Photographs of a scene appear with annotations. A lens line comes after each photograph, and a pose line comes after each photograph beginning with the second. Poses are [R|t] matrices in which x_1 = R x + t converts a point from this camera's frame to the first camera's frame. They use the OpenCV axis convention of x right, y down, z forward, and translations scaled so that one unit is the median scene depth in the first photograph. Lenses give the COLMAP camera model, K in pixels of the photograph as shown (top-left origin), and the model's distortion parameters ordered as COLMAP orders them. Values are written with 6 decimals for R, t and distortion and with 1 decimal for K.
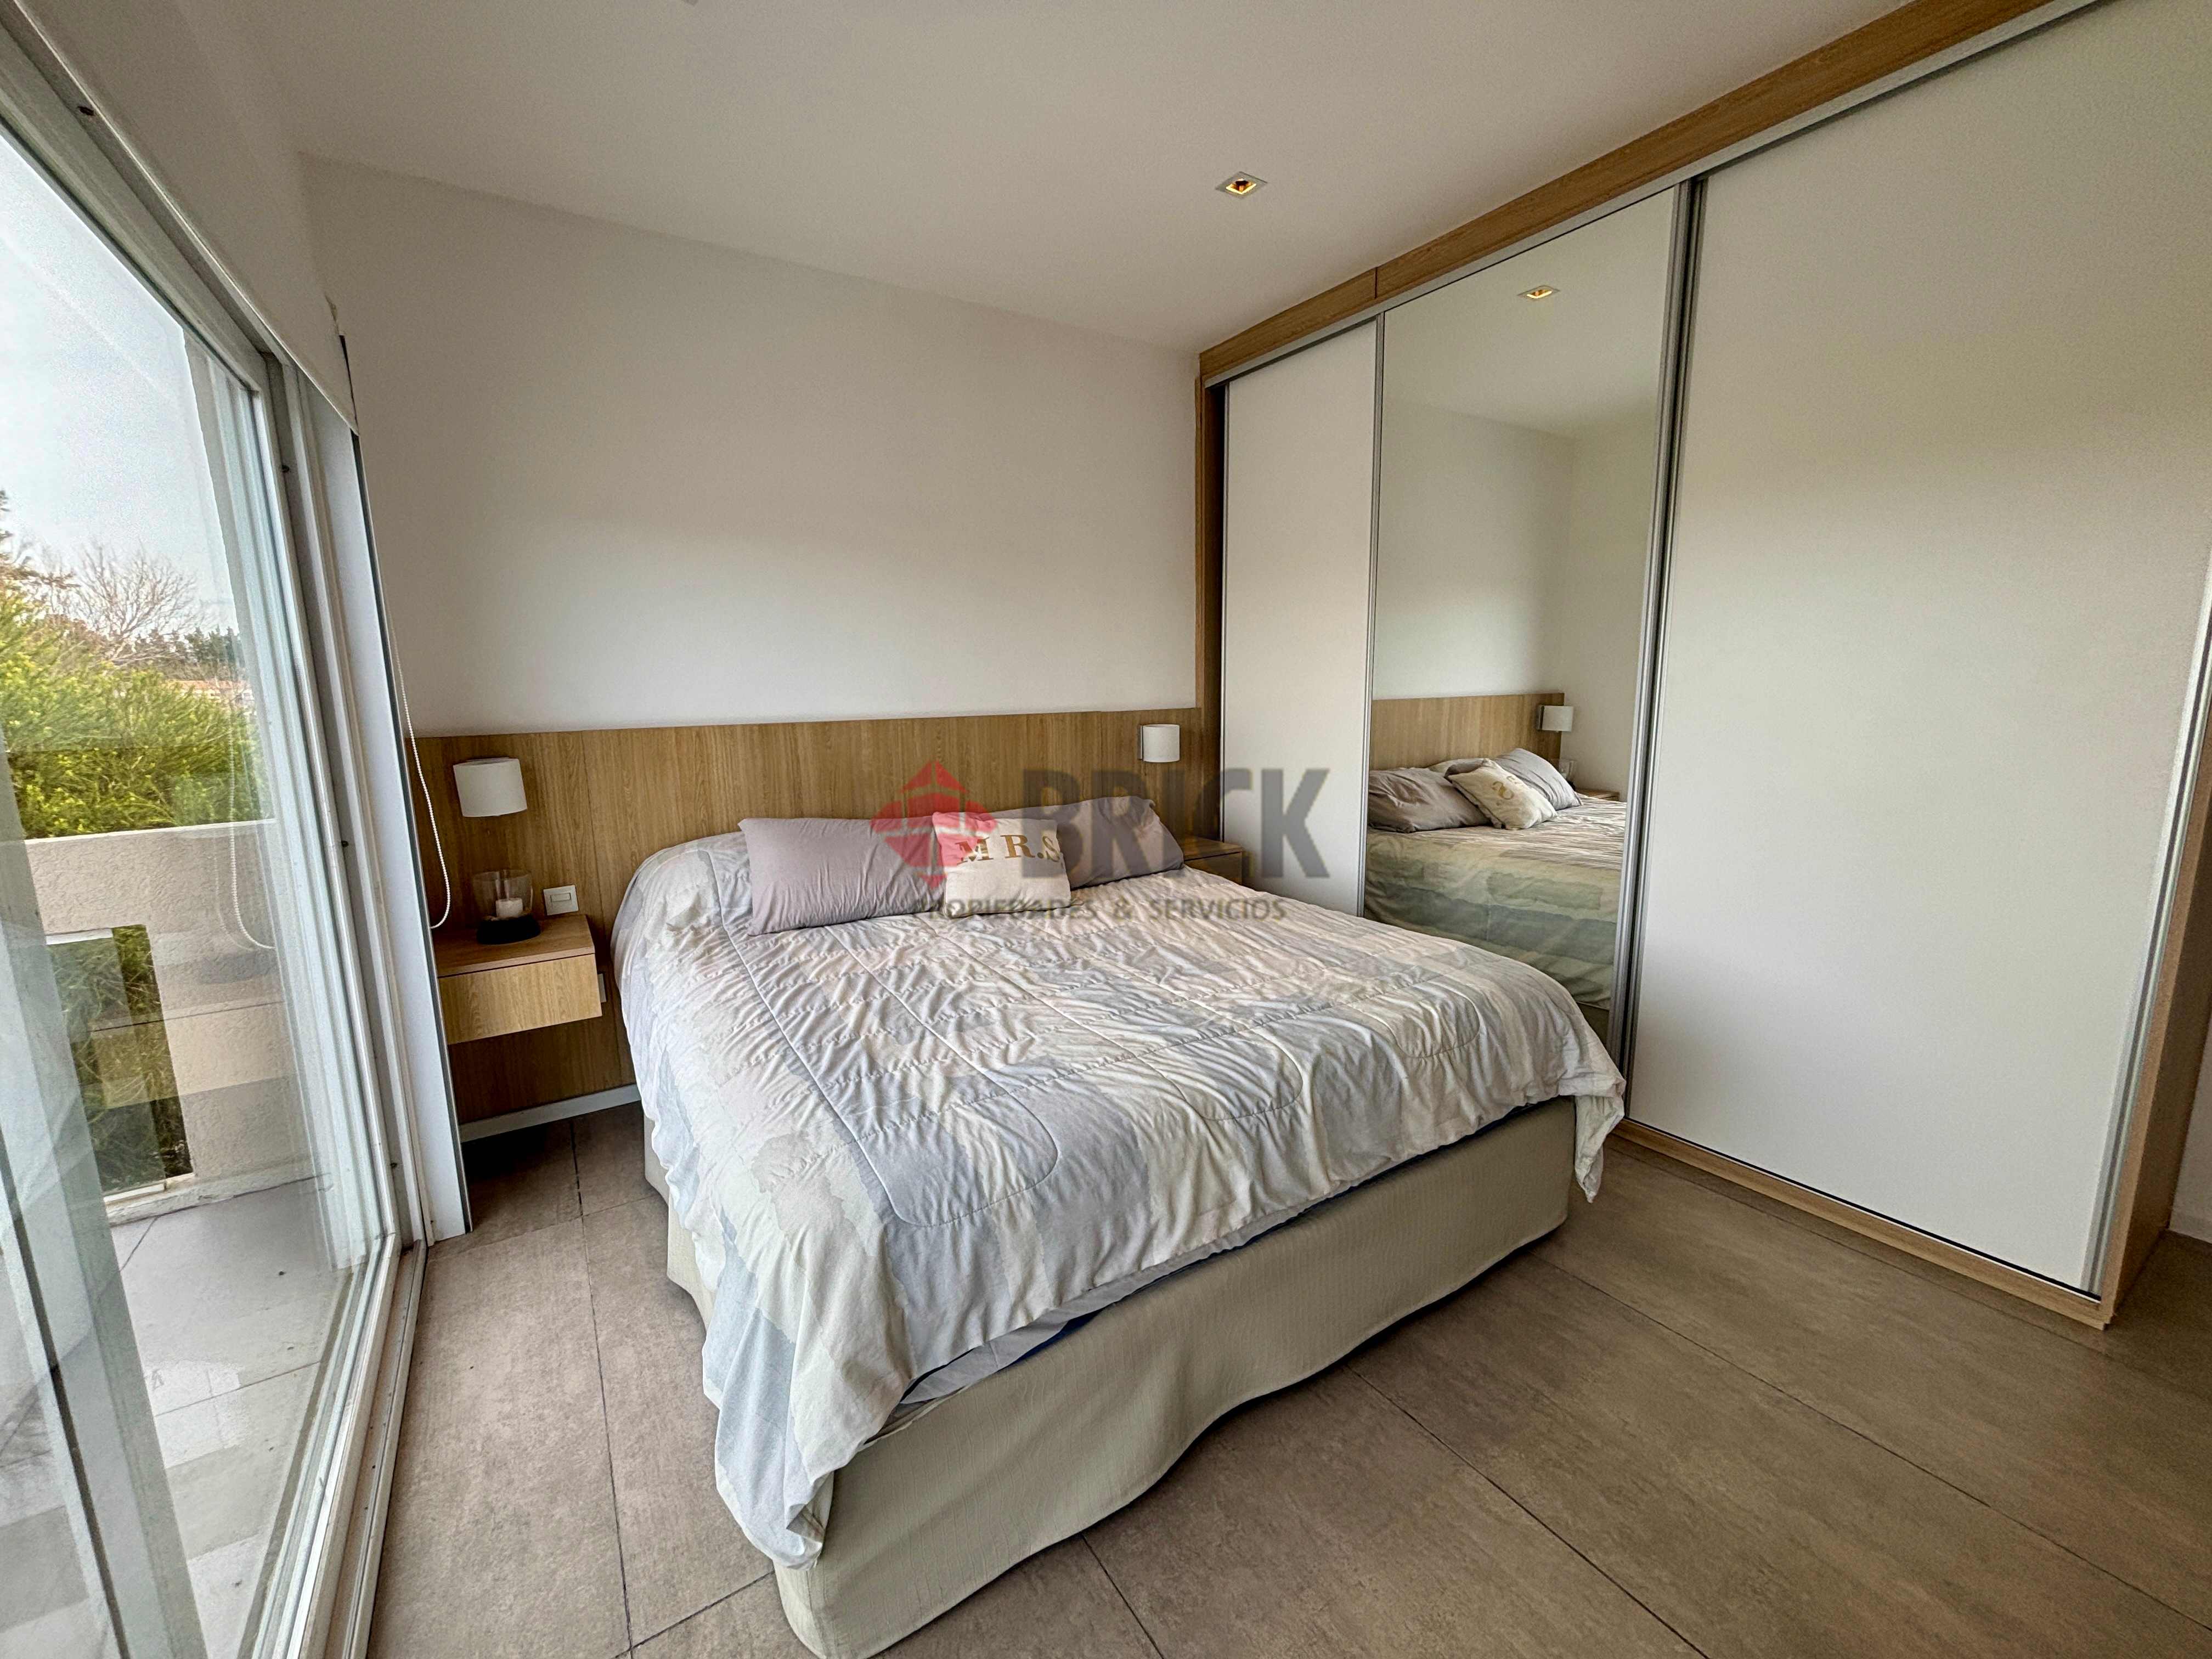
lens RADIAL K [[890.8, 0, 1104.8], [0, 890.8, 827.3], [0, 0, 1]] dist [-0.000950, 0.000239]
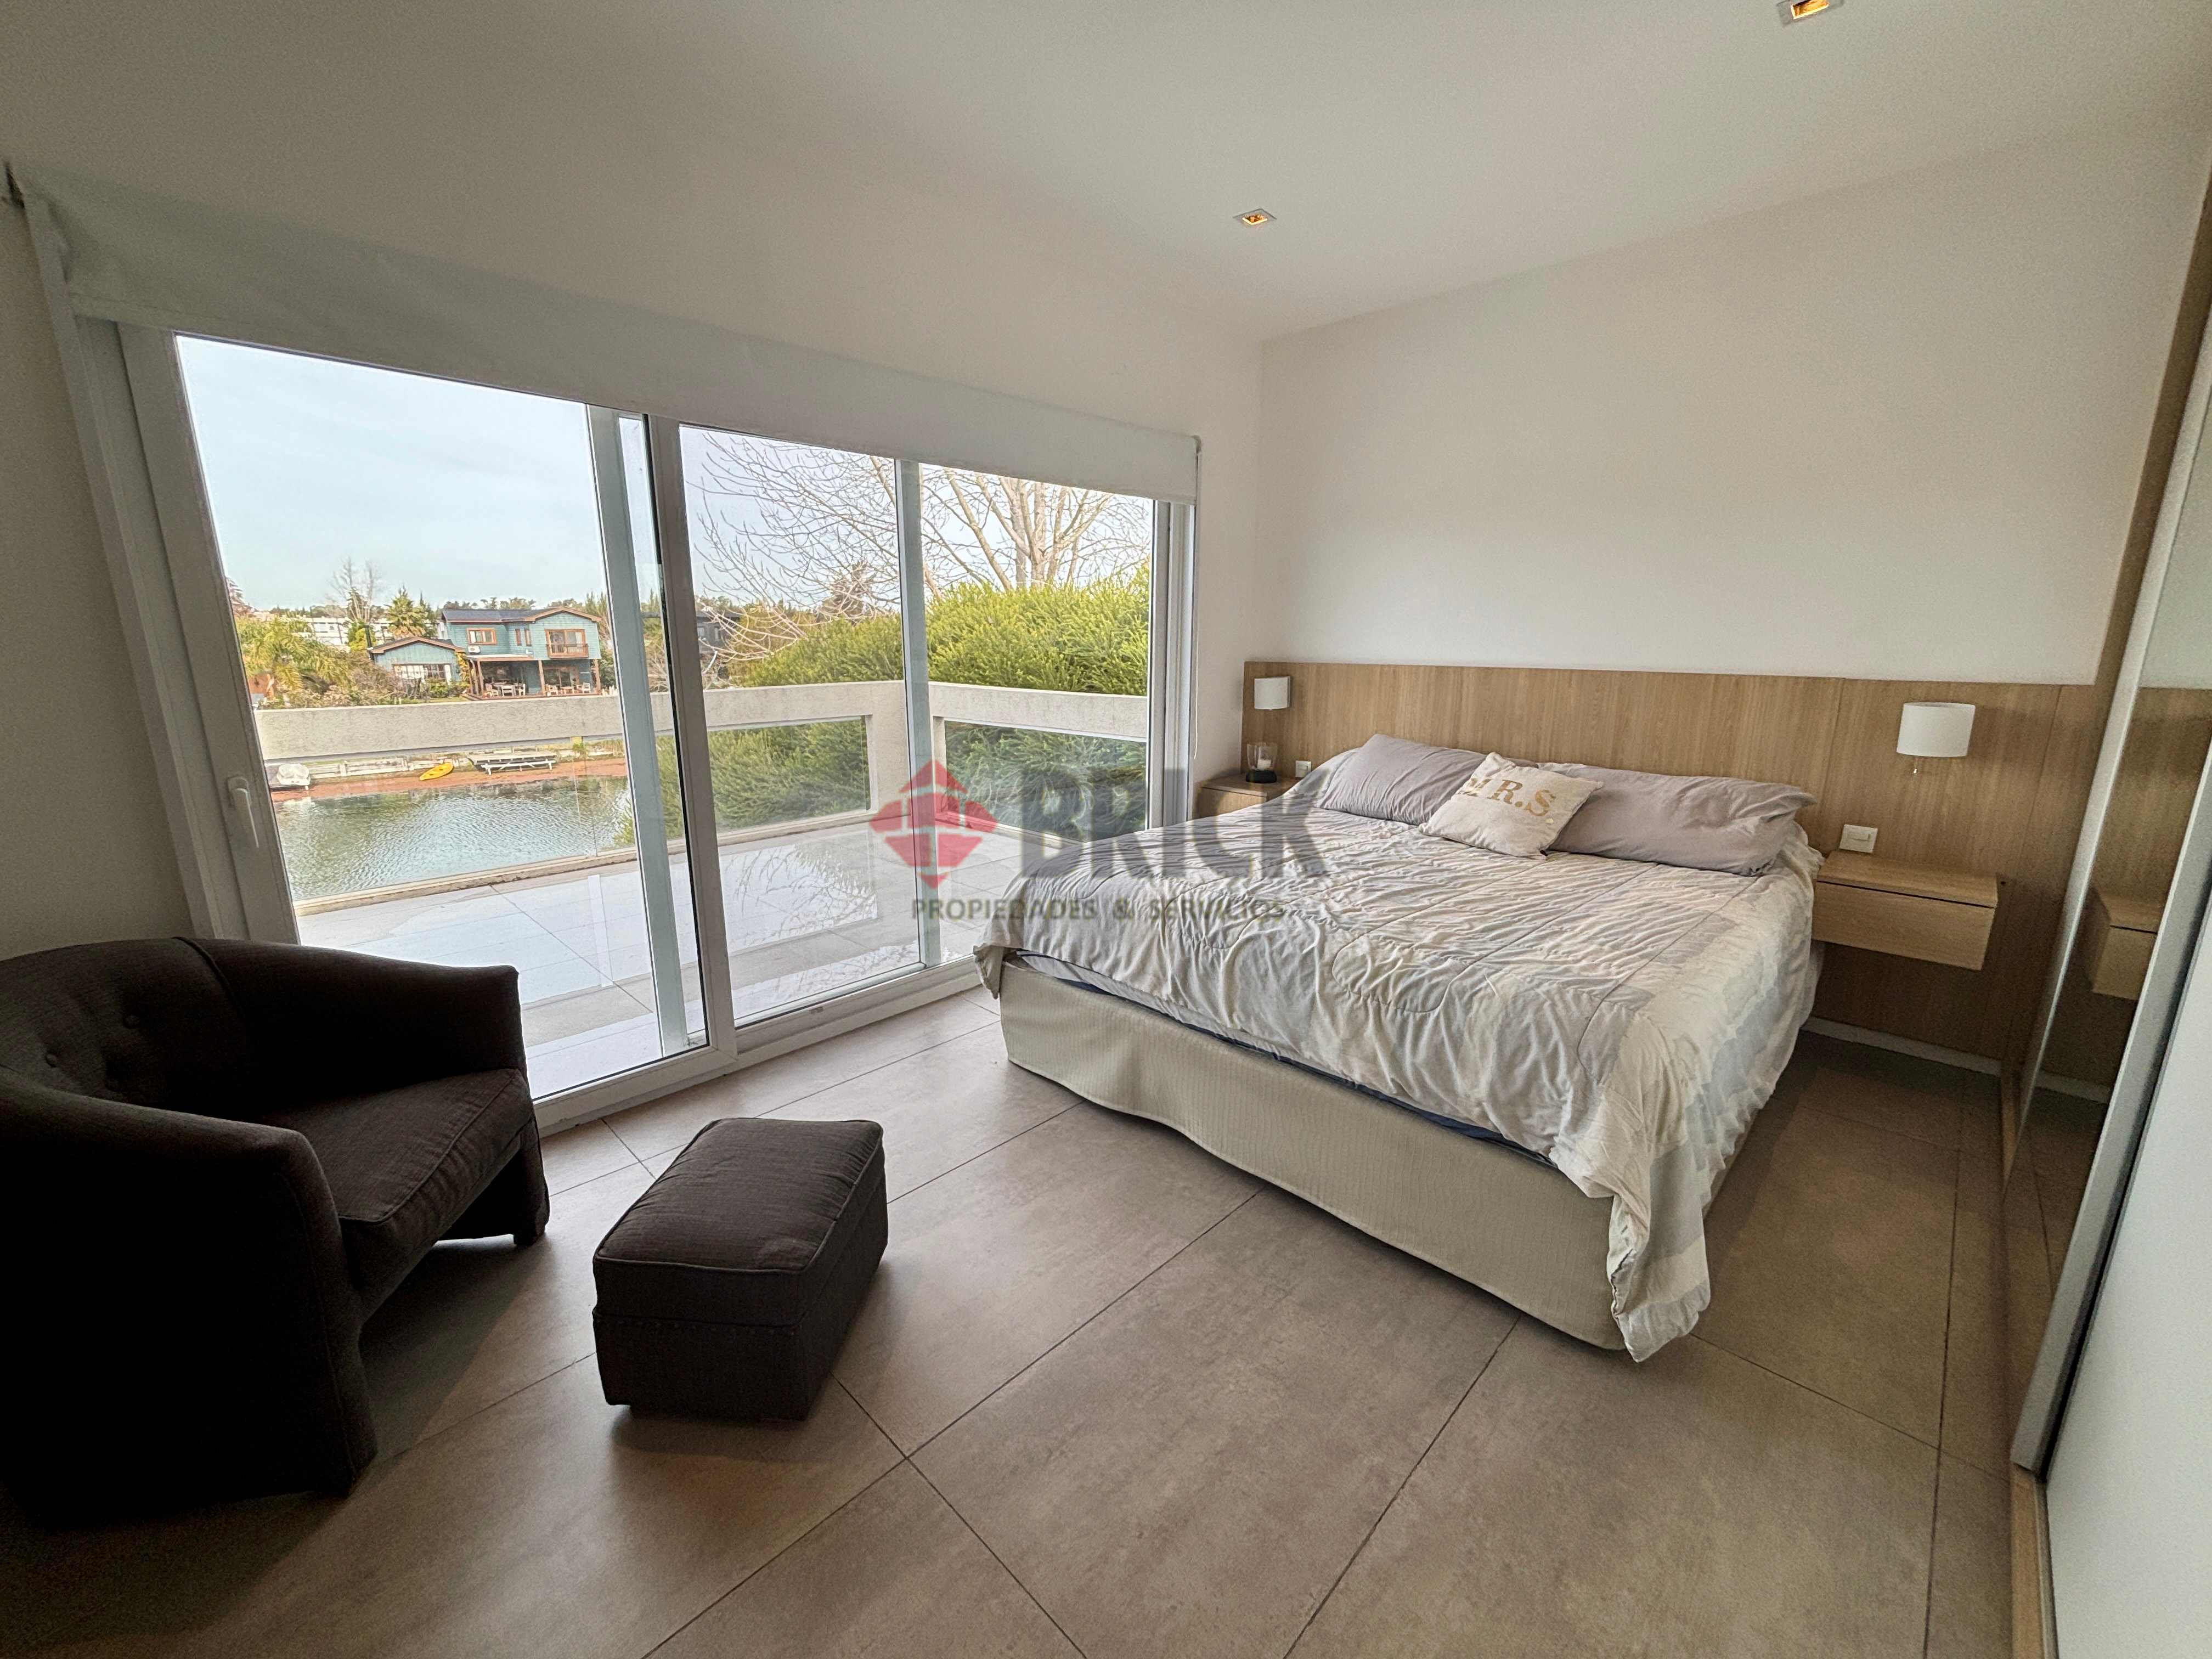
lens RADIAL K [[890.8, 0, 1094.3], [0, 890.8, 829.6], [0, 0, 1]] dist [-0.000950, 0.000239]
pose [[0.203435, 0.228926, -0.951949, 0.884245], [-0.163765, 0.966540, 0.197437, -0.068257], [0.965295, 0.115731, 0.234118, 0.282970]]
